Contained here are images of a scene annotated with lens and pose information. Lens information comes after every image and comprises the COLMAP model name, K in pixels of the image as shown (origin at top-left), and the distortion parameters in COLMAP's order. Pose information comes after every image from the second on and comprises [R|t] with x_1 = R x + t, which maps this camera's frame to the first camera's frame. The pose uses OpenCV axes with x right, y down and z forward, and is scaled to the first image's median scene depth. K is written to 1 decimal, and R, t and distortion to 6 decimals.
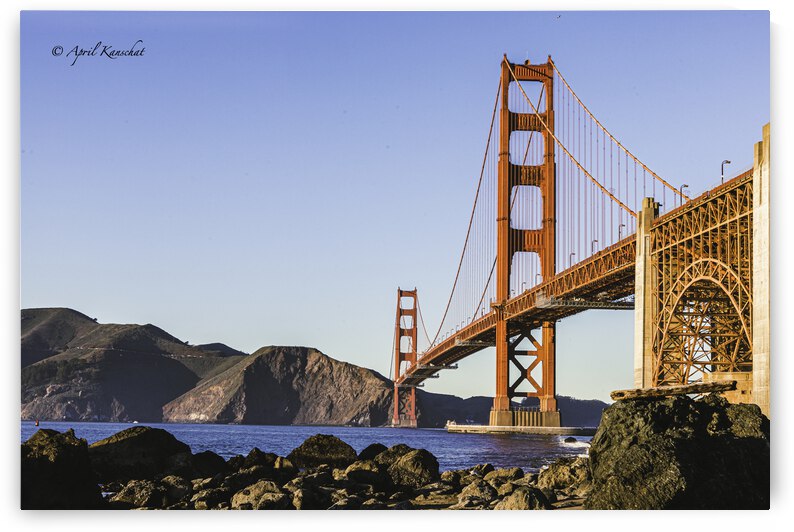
lens RADIAL K [[1218.8, 0, 397.0], [0, 1218.8, 266.0], [0, 0, 1]] dist [0.024841, 0.081970]
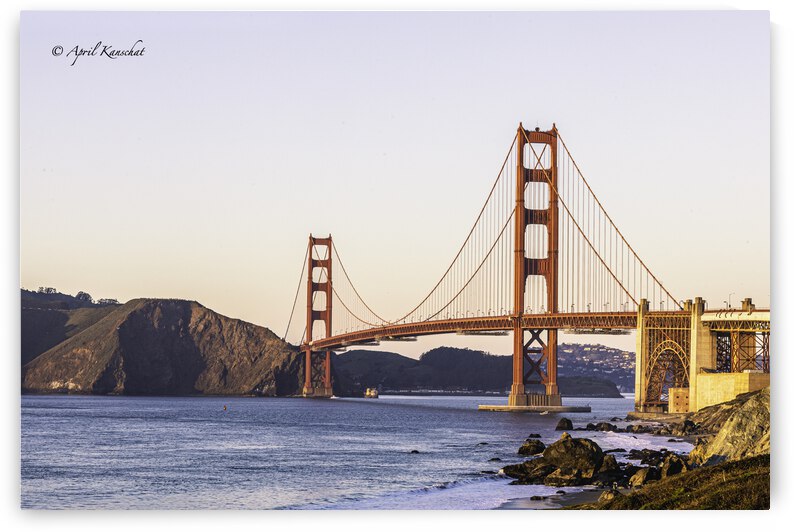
lens RADIAL K [[2155.4, 0, 397.0], [0, 2155.4, 266.0], [0, 0, 1]] dist [0.097647, -0.175757]
pose [[0.991482, 0.001019, 0.130243, -0.135934], [-0.011193, 0.996937, 0.077409, -0.078310], [-0.129765, -0.078208, 0.988456, -0.505998]]
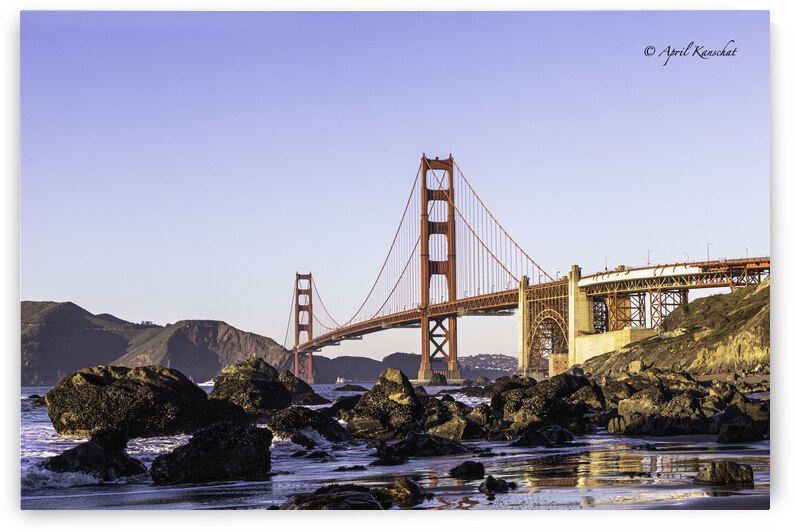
lens RADIAL K [[1218.8, 0, 397.0], [0, 1218.8, 266.0], [0, 0, 1]] dist [0.024841, 0.081970]
pose [[0.990371, -0.013328, 0.137797, -0.068914], [0.008518, 0.999335, 0.035441, -0.031956], [-0.138178, -0.033926, 0.989826, -0.244580]]
